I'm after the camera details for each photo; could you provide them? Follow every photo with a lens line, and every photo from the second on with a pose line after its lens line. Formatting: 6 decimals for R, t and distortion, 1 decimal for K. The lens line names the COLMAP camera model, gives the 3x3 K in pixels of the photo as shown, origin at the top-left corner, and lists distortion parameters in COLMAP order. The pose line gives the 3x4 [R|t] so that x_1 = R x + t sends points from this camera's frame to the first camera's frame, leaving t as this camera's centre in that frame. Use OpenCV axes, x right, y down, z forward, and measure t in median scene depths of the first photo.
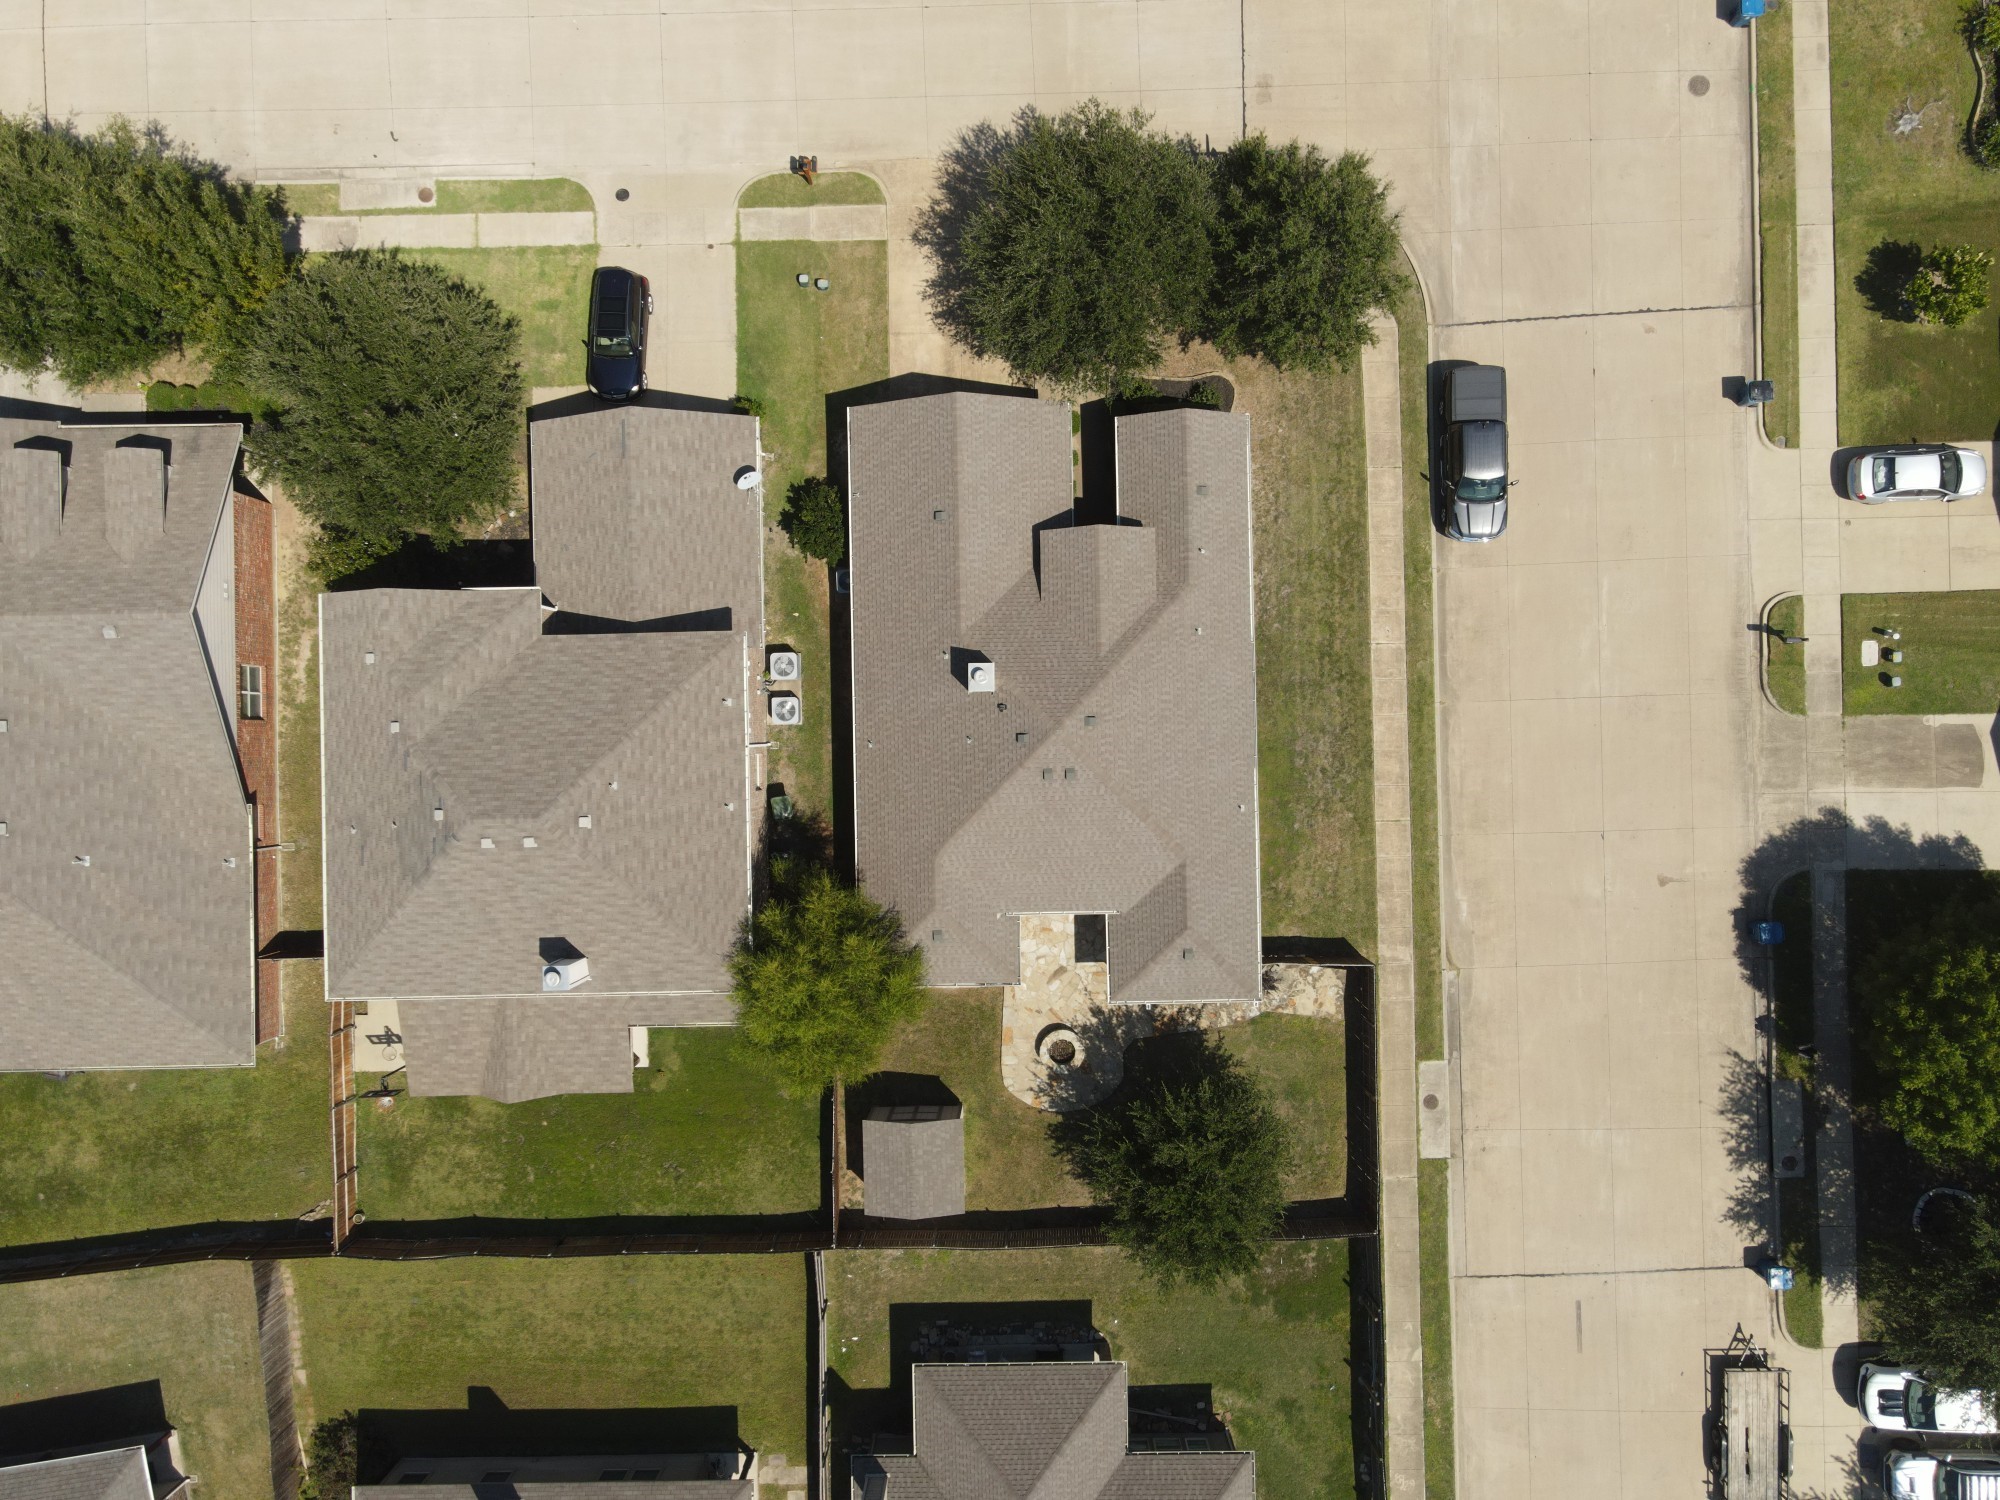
lens RADIAL K [[1452.1, 0, 999.5], [0, 1452.1, 719.2], [0, 0, 1]] dist [0.005115, 0.014046]
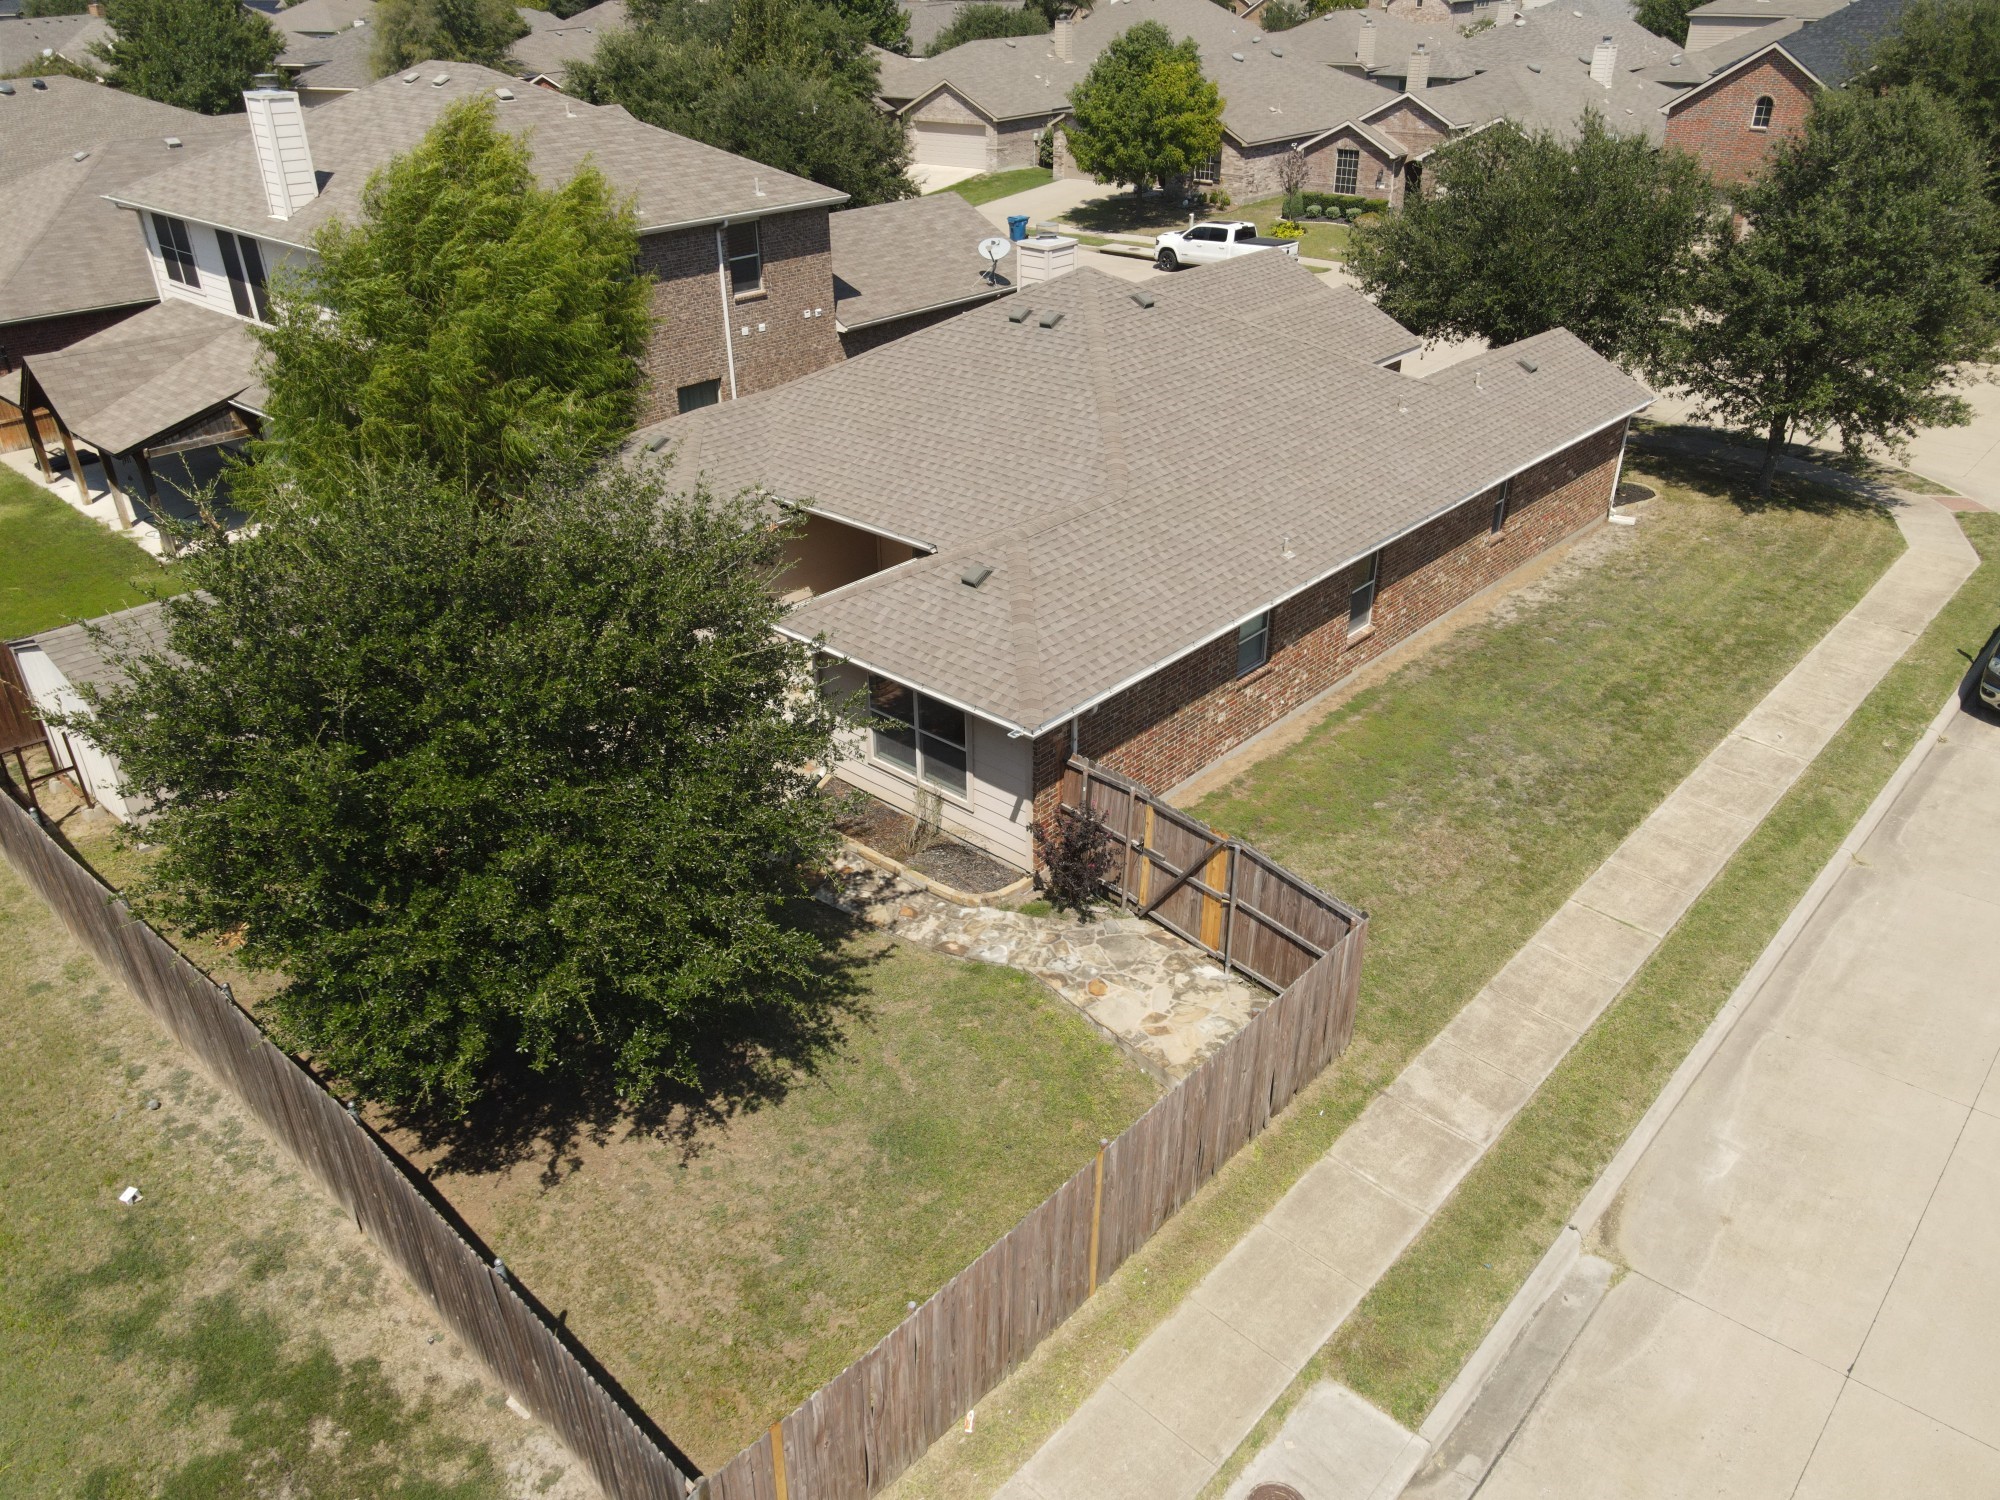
lens RADIAL K [[1452.1, 0, 990.2], [0, 1452.1, 745.4], [0, 0, 1]] dist [0.005115, 0.014046]
pose [[0.724010, 0.334971, -0.602996, 0.366317], [-0.689711, 0.364740, -0.625511, 0.401288], [0.010409, 0.868769, 0.495109, 0.774698]]
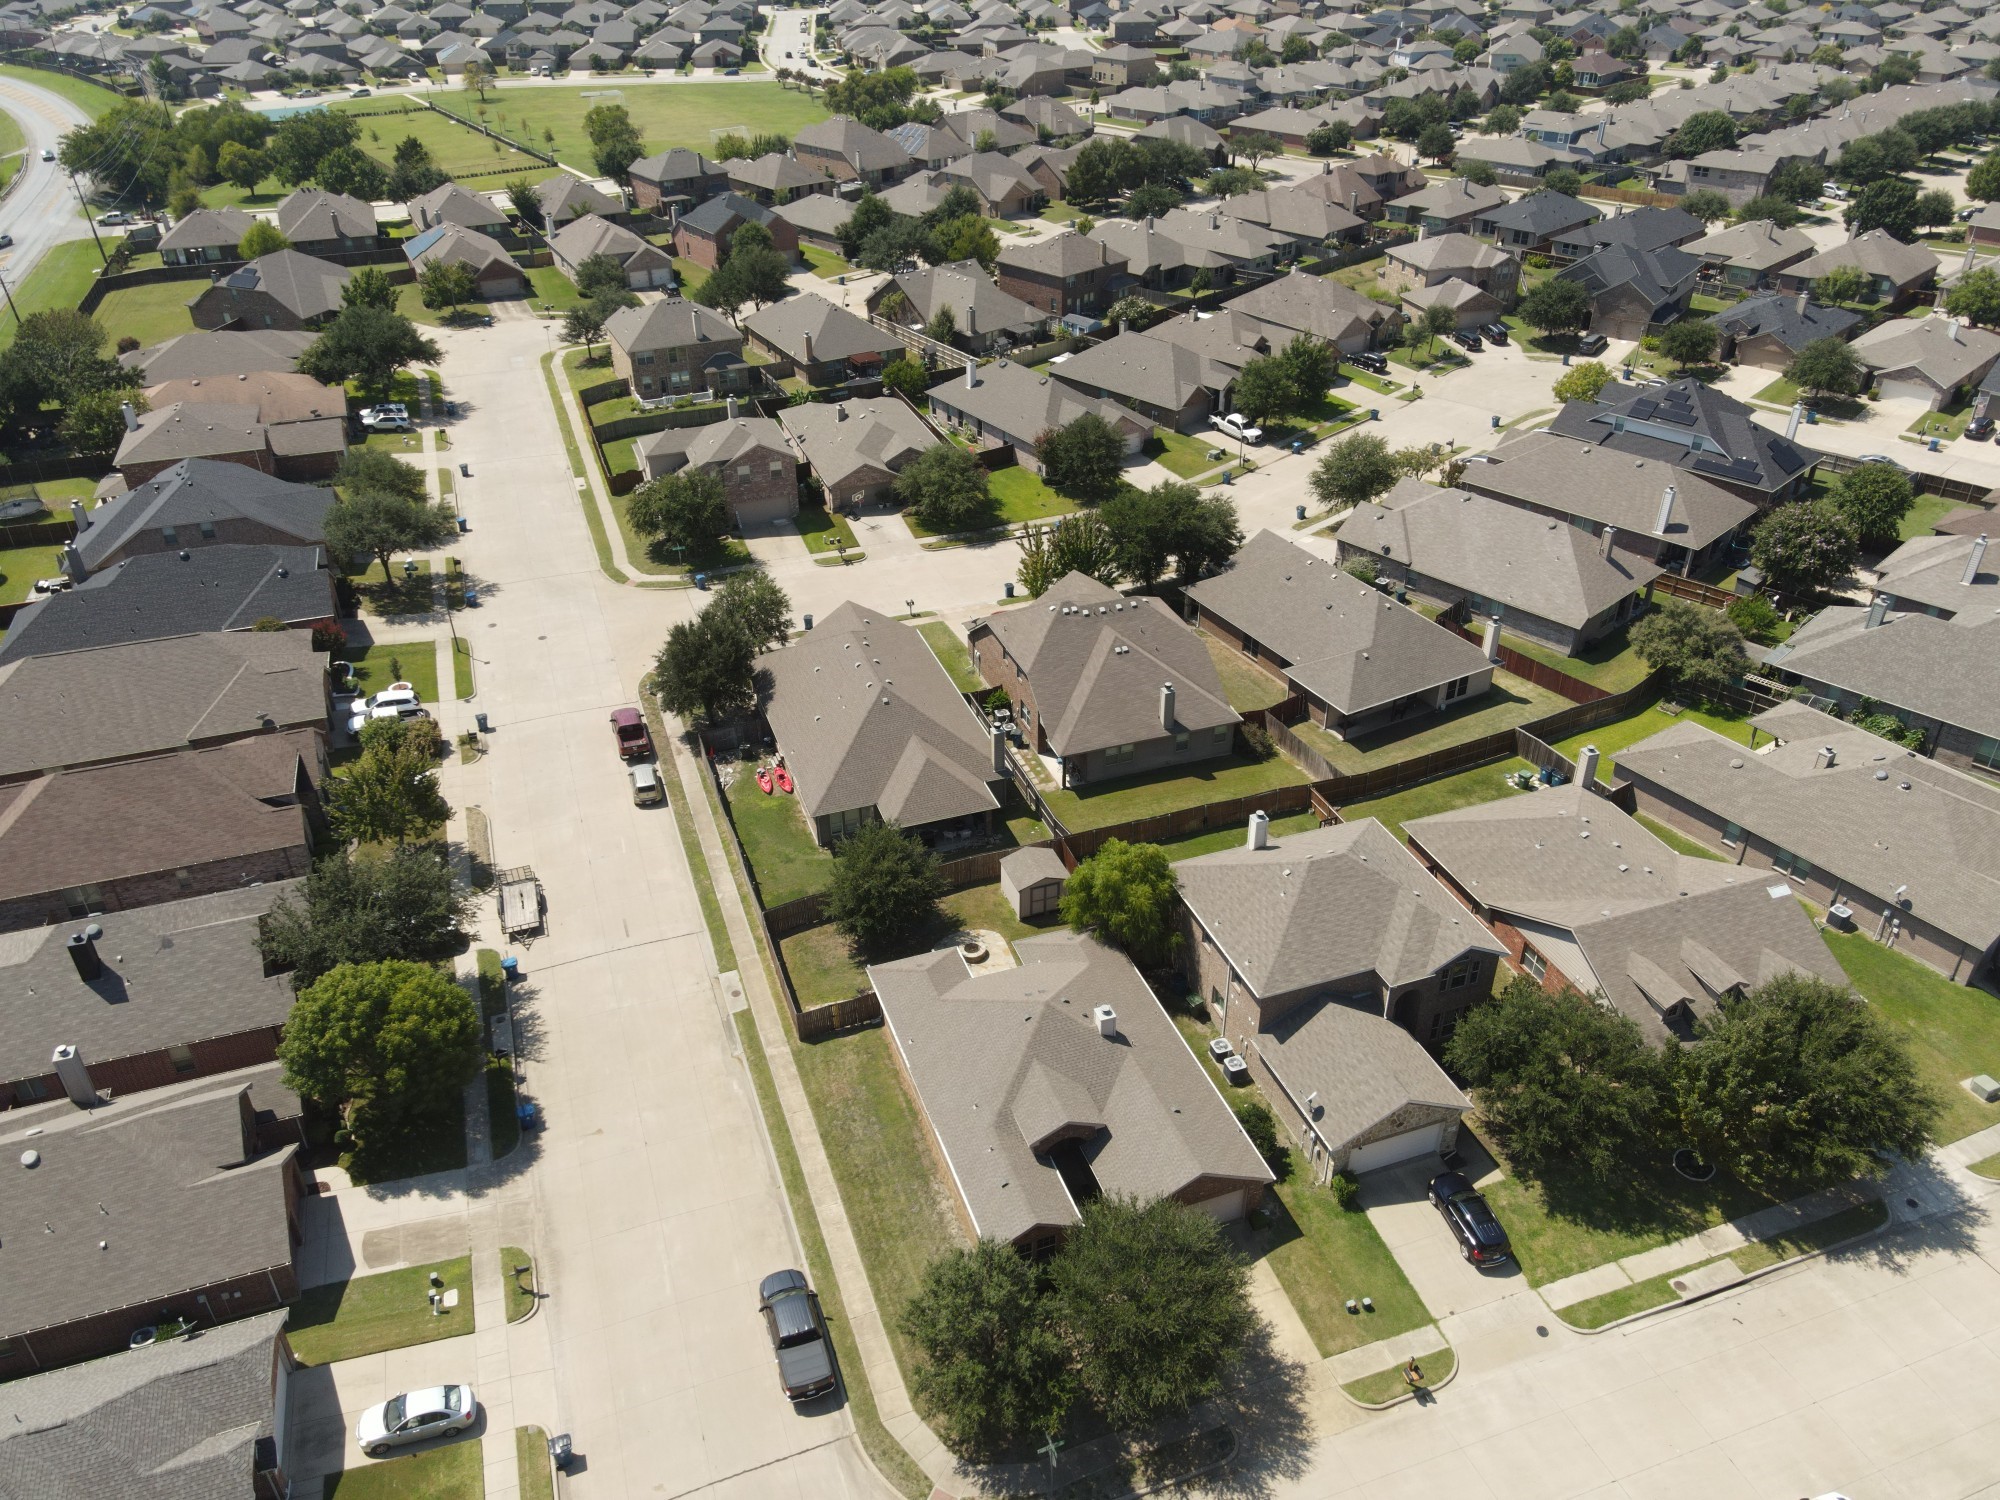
lens RADIAL K [[1452.1, 0, 990.3], [0, 1452.1, 771.8], [0, 0, 1]] dist [0.005115, 0.014046]
pose [[-0.949387, 0.191784, -0.248762, 0.381667], [-0.312879, -0.507419, 0.802890, -0.957192], [0.027755, 0.840086, 0.541743, -0.038159]]
